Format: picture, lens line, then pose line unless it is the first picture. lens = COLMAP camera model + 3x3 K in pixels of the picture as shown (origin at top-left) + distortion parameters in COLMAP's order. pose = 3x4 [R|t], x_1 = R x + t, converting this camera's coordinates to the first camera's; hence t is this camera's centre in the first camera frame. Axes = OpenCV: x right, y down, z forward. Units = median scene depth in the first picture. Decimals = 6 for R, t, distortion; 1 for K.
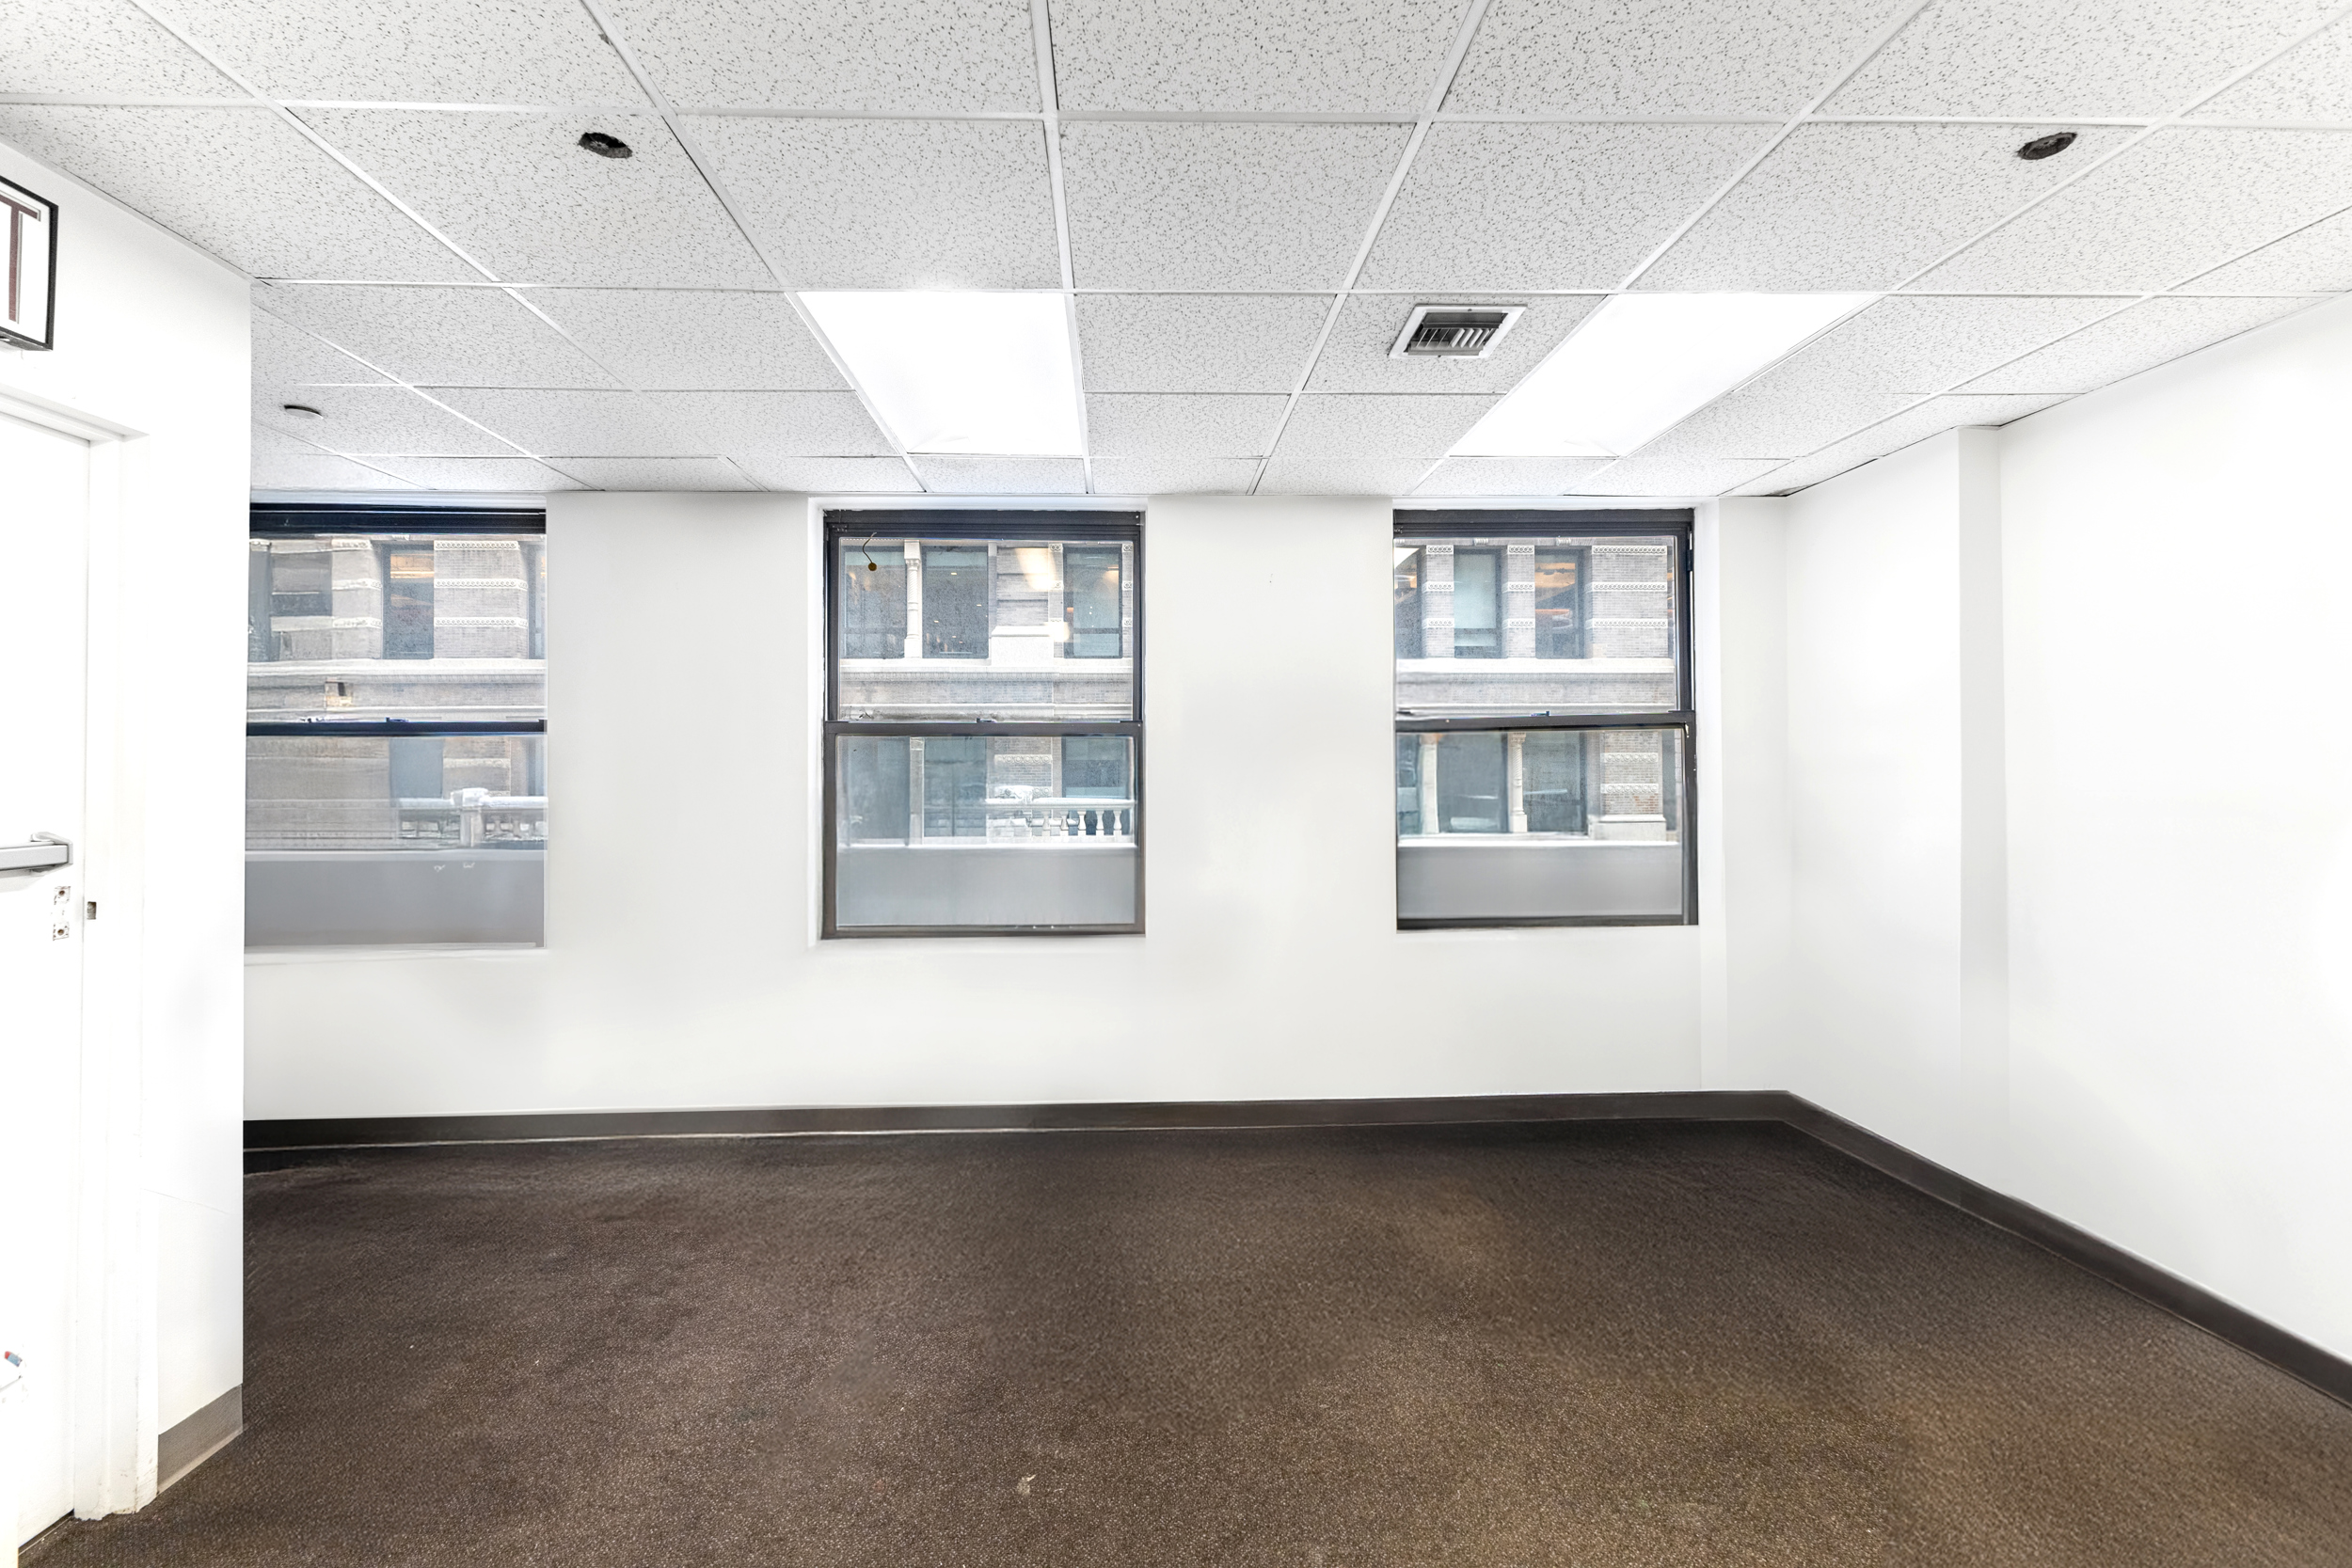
lens RADIAL K [[1024.2, 0, 1166.1], [0, 1024.2, 763.0], [0, 0, 1]] dist [-0.009279, -0.000183]
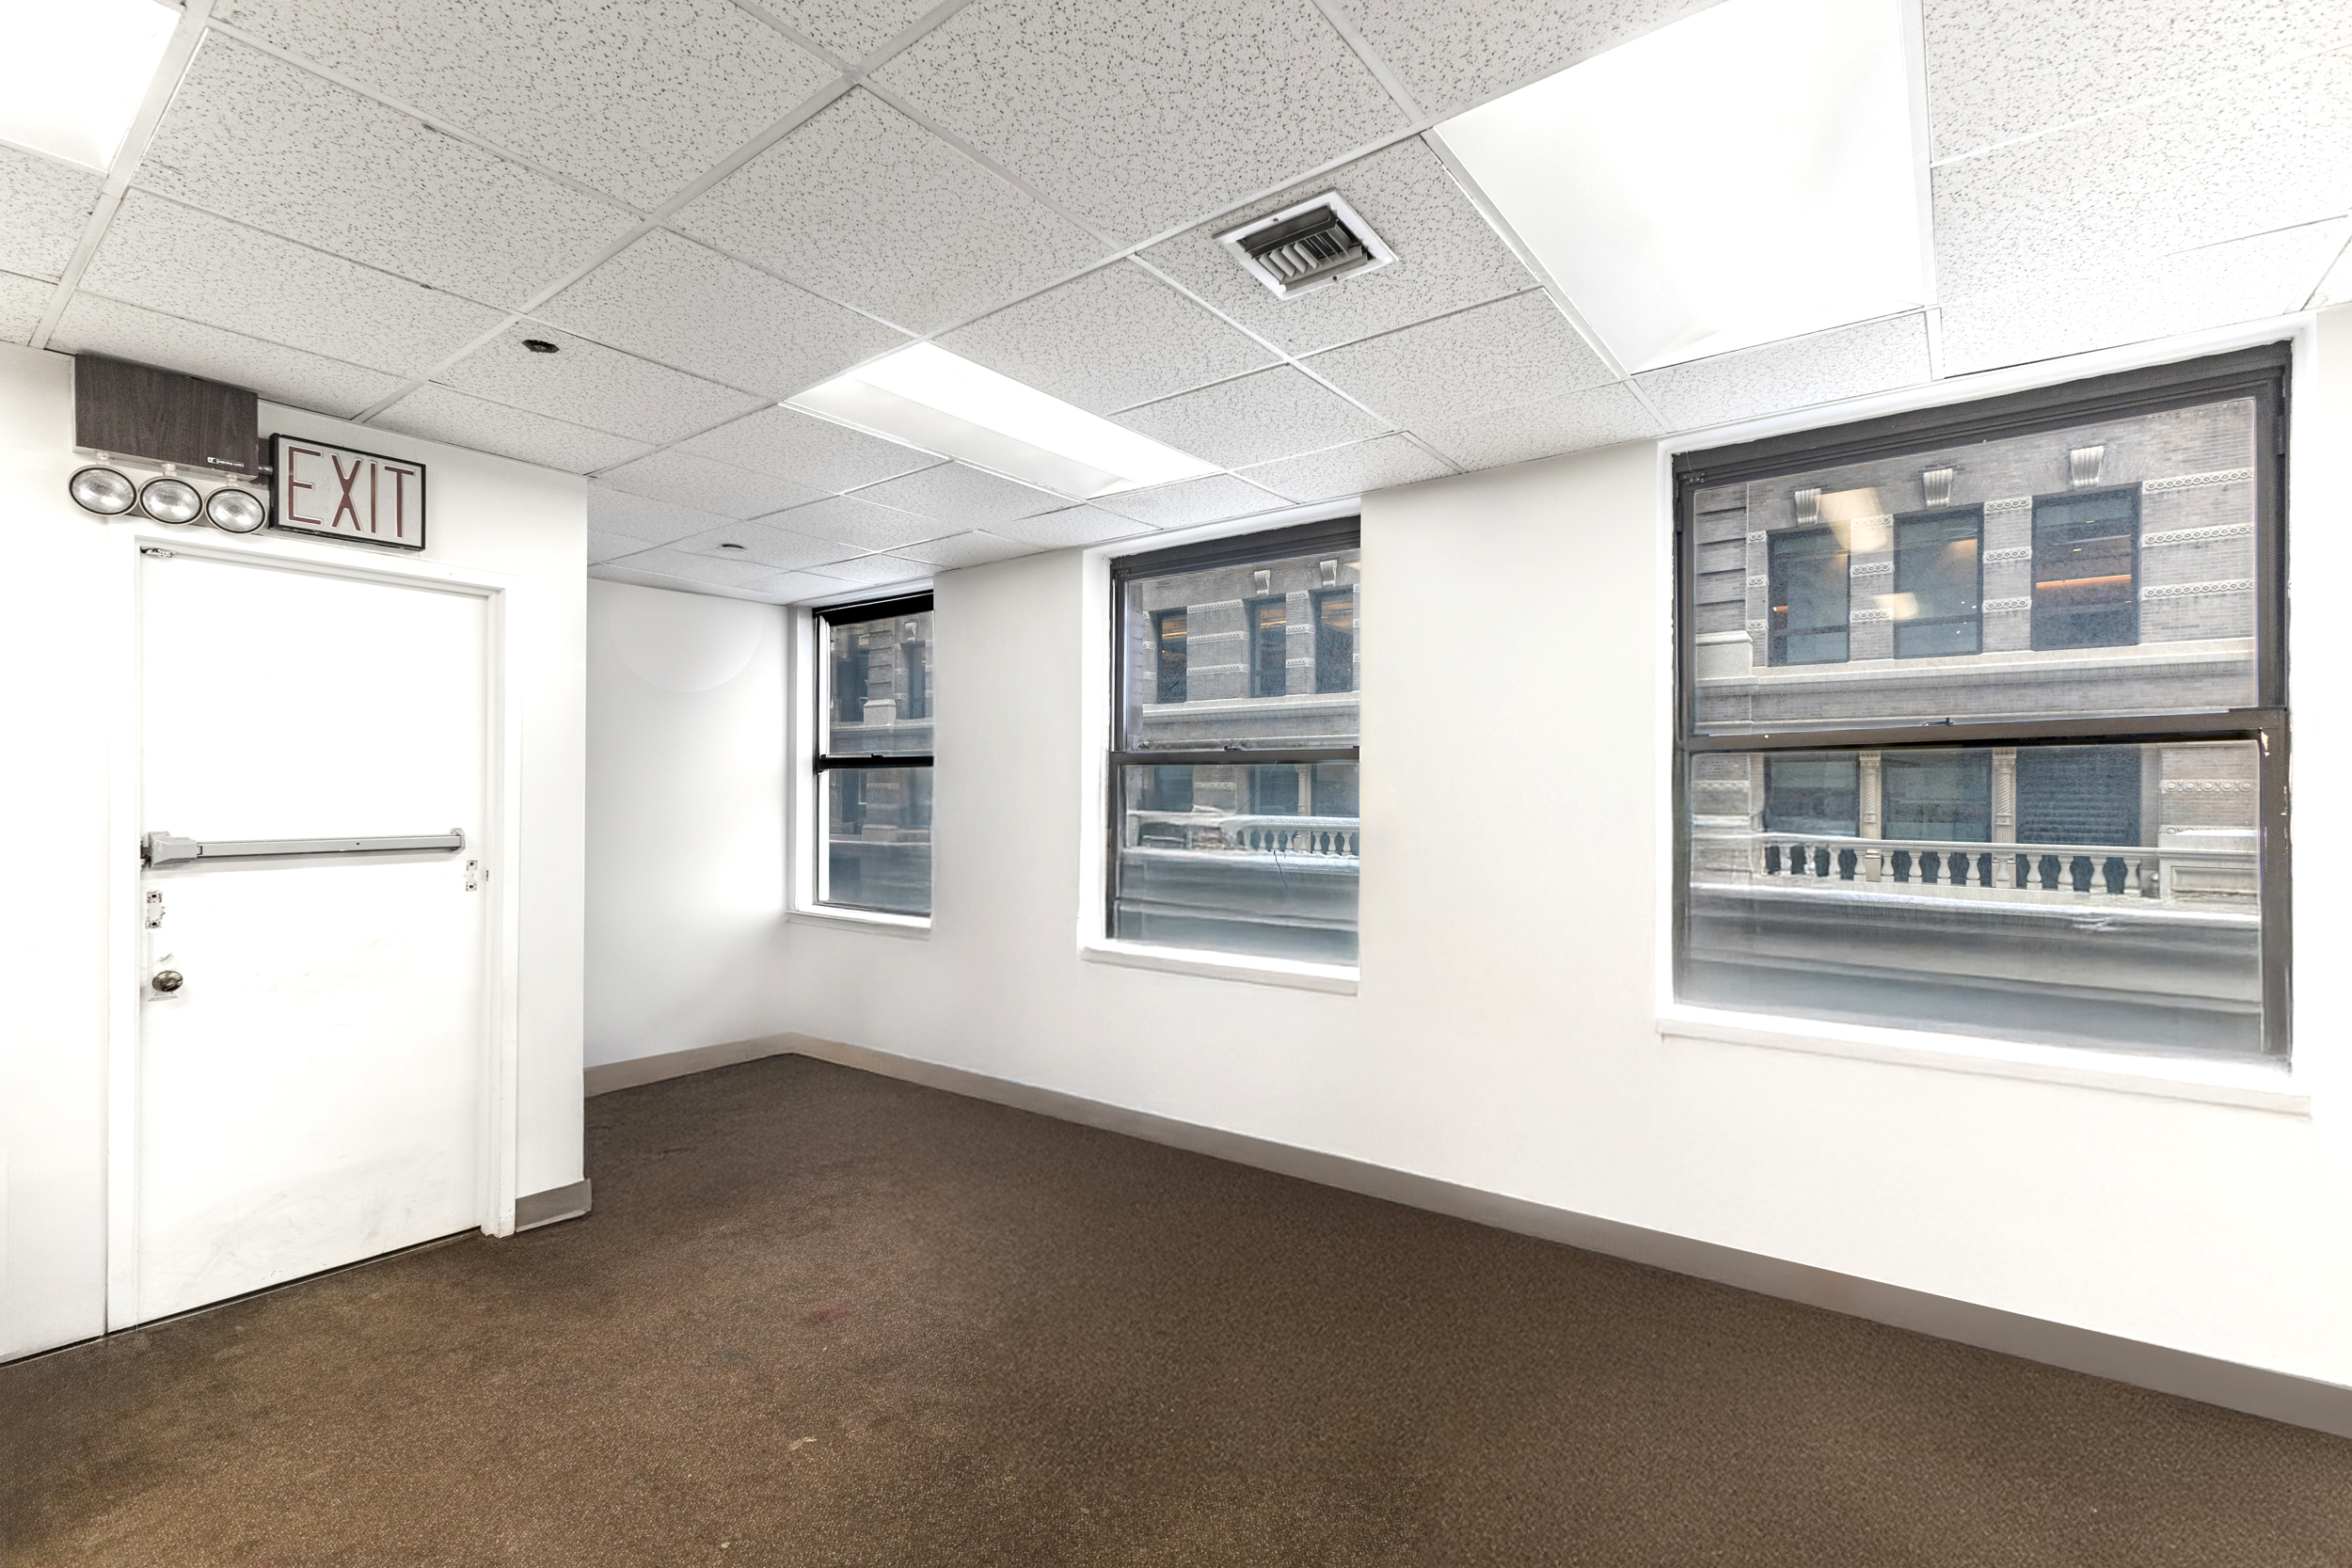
lens RADIAL K [[1024.2, 0, 1179.5], [0, 1024.2, 801.4], [0, 0, 1]] dist [-0.009279, -0.000183]
pose [[0.771566, 0.014620, -0.635981, 0.436879], [-0.005673, 0.999854, 0.016103, -0.005585], [0.636124, -0.008817, 0.771536, 0.204965]]
